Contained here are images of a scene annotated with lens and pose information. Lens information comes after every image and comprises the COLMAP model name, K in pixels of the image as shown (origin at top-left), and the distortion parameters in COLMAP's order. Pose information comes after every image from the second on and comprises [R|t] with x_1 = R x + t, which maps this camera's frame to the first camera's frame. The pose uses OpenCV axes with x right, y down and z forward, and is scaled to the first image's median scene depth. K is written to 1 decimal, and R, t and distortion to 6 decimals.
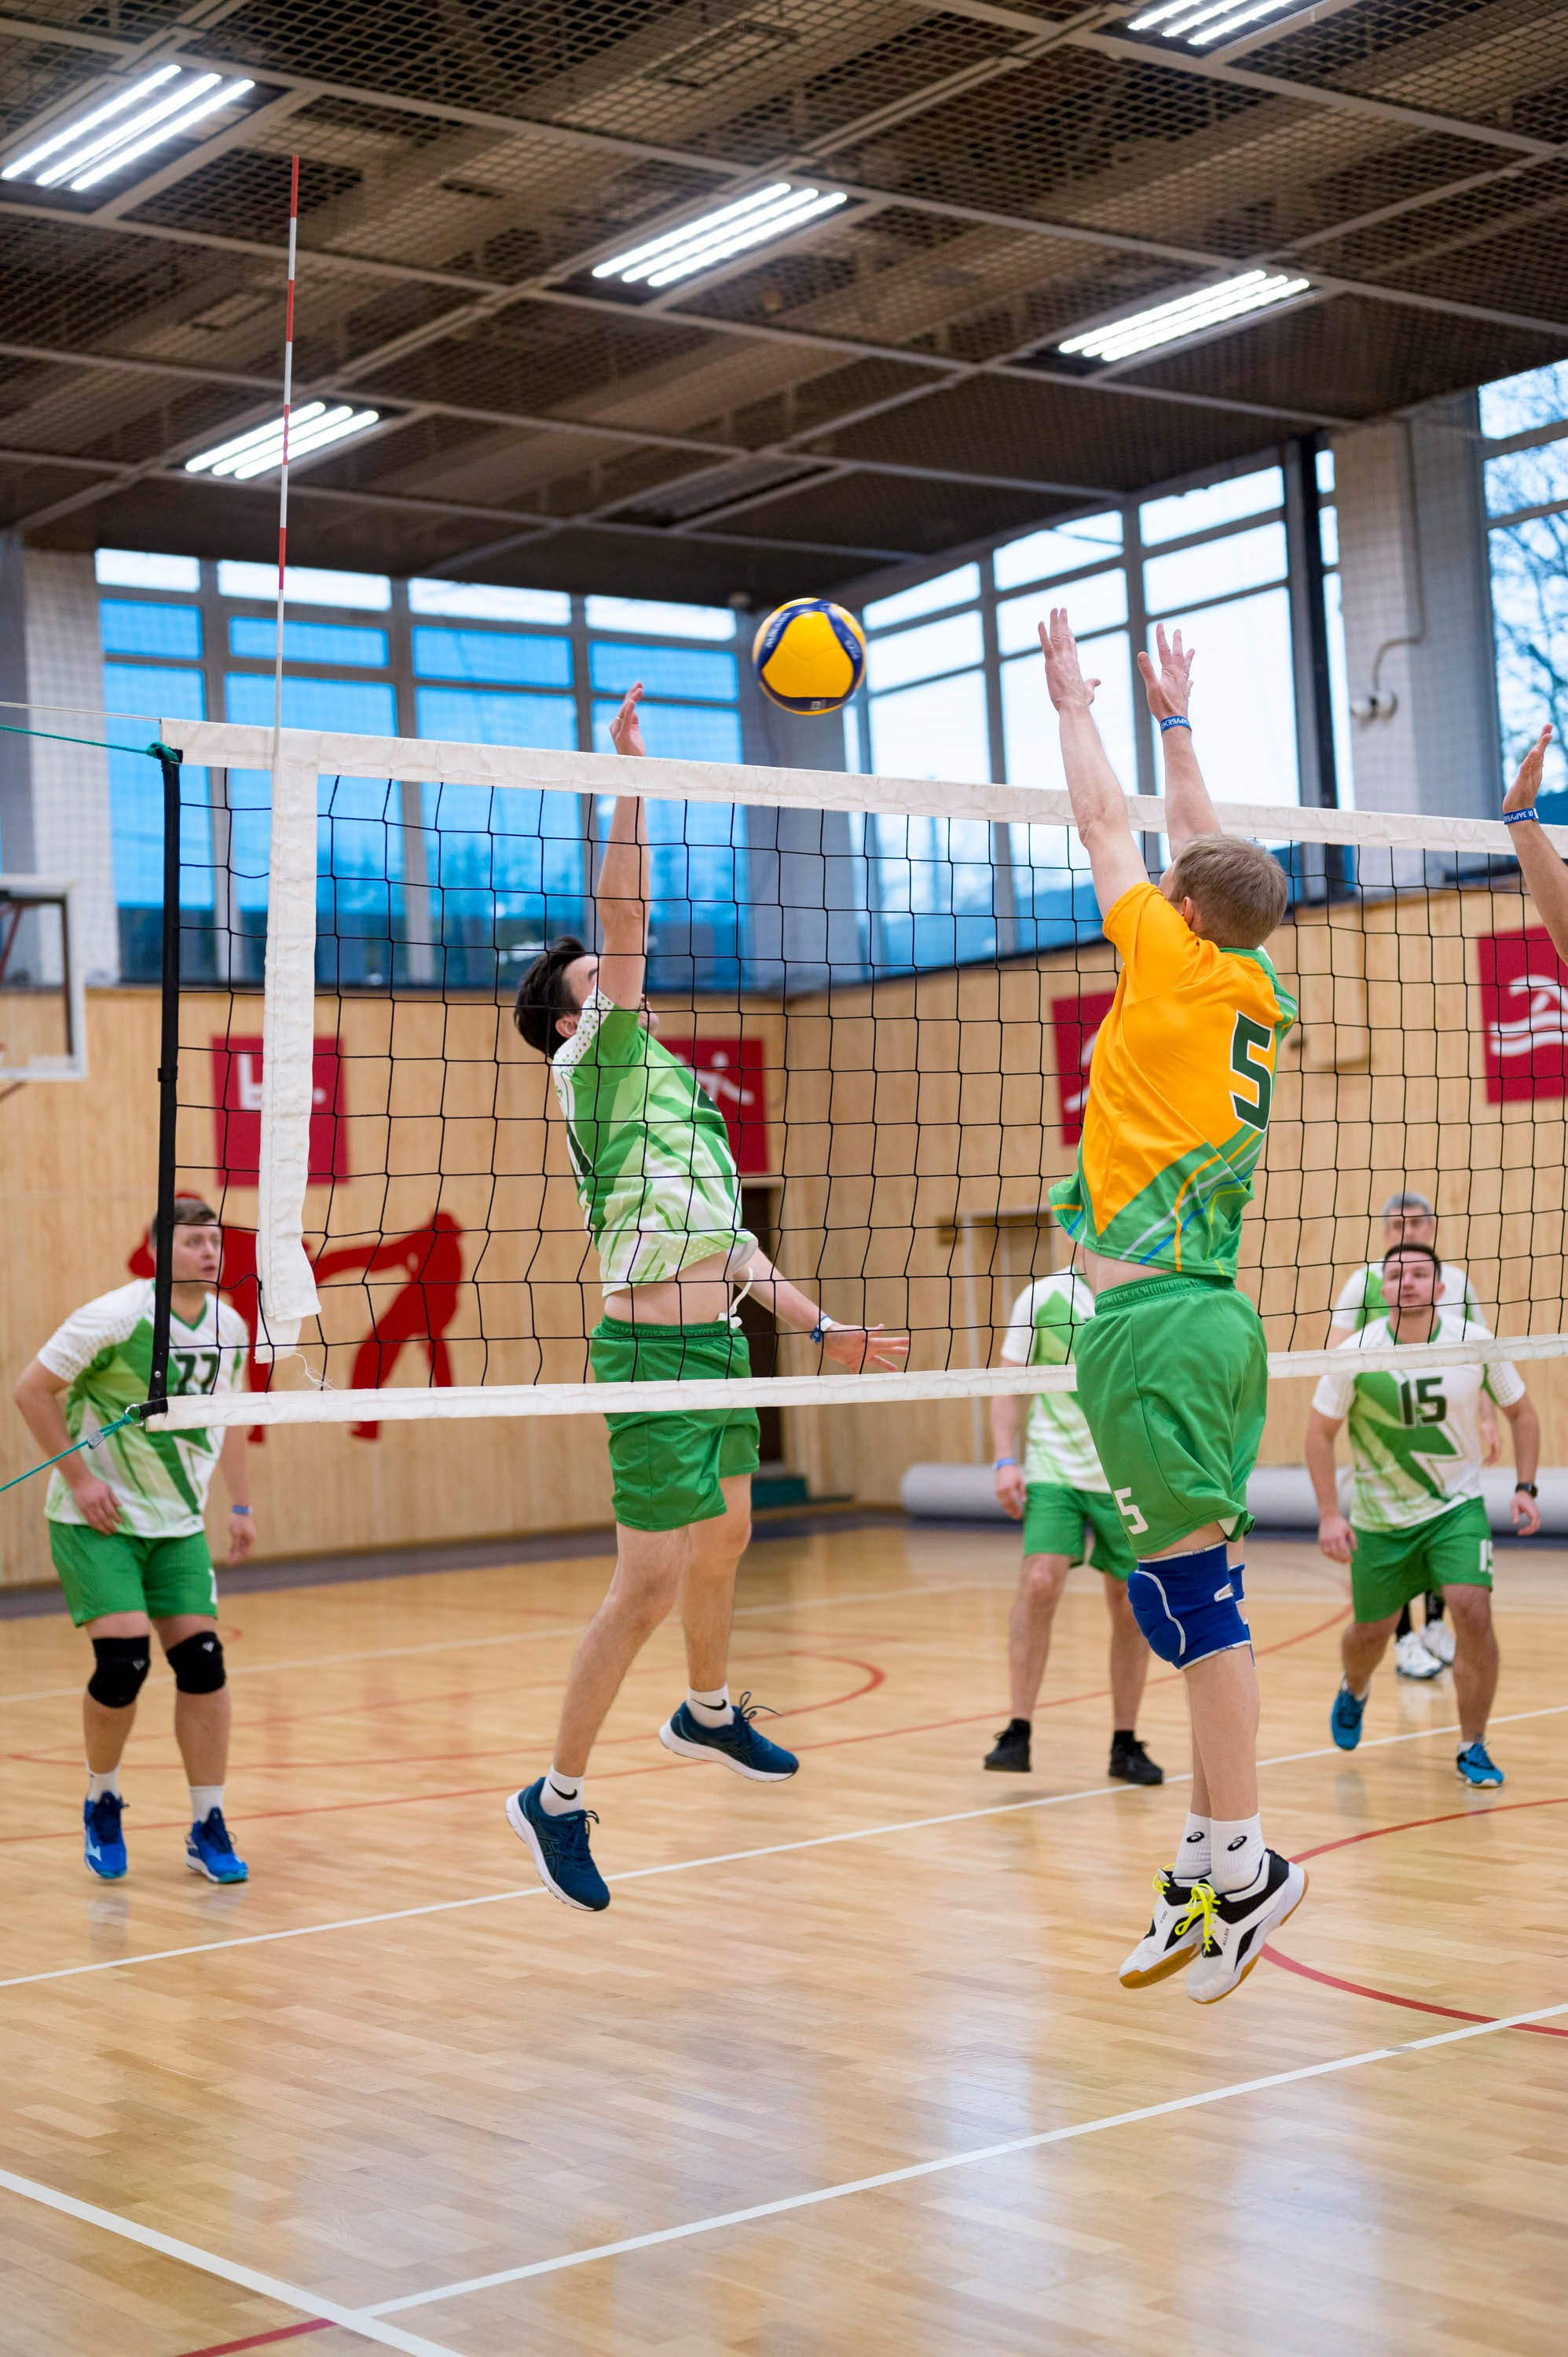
lens RADIAL K [[3464.1, 0, 818.7], [0, 3464.1, 1176.4], [0, 0, 1]] dist [-0.015250, 0.023073]
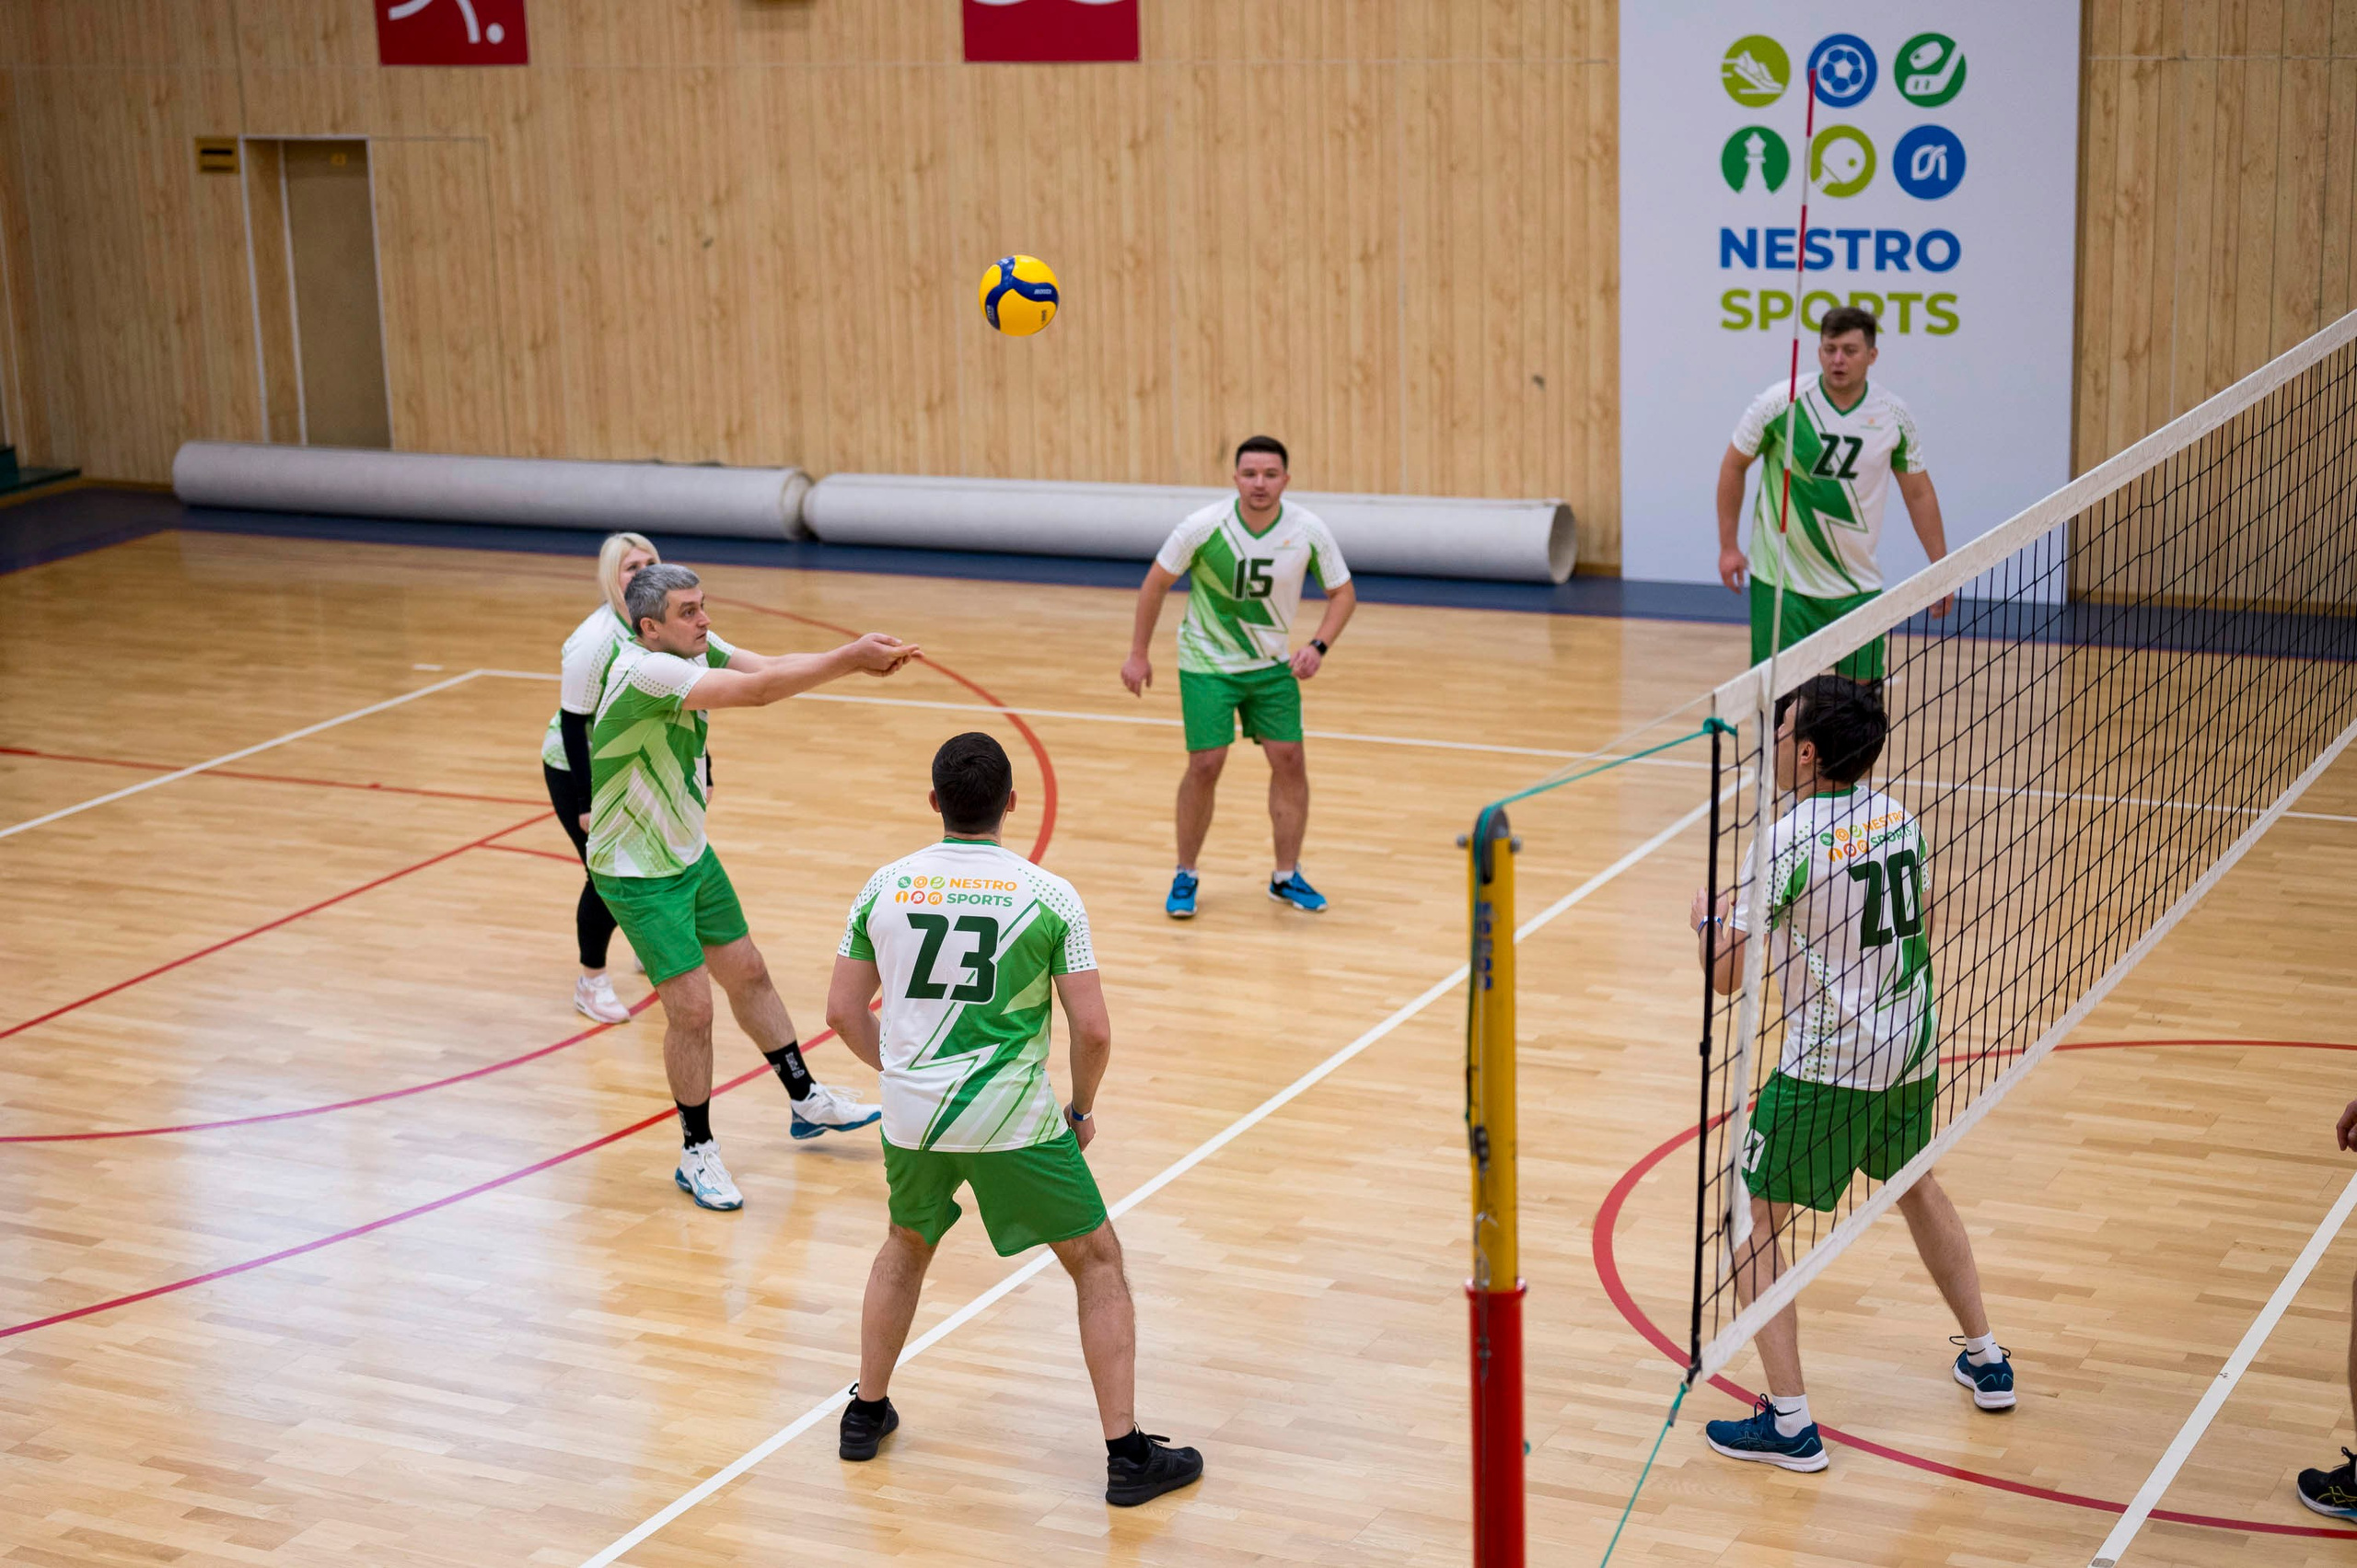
lens RADIAL K [[4137.6, 0, 989.6], [0, 4137.6, 917.4], [0, 0, 1]] dist [0.010223, -0.007757]
pose [[0.916115, -0.087814, 0.391181, -0.194871], [-0.025654, 0.960878, 0.275781, -0.086464], [-0.400095, -0.262682, 0.878022, 0.020155]]
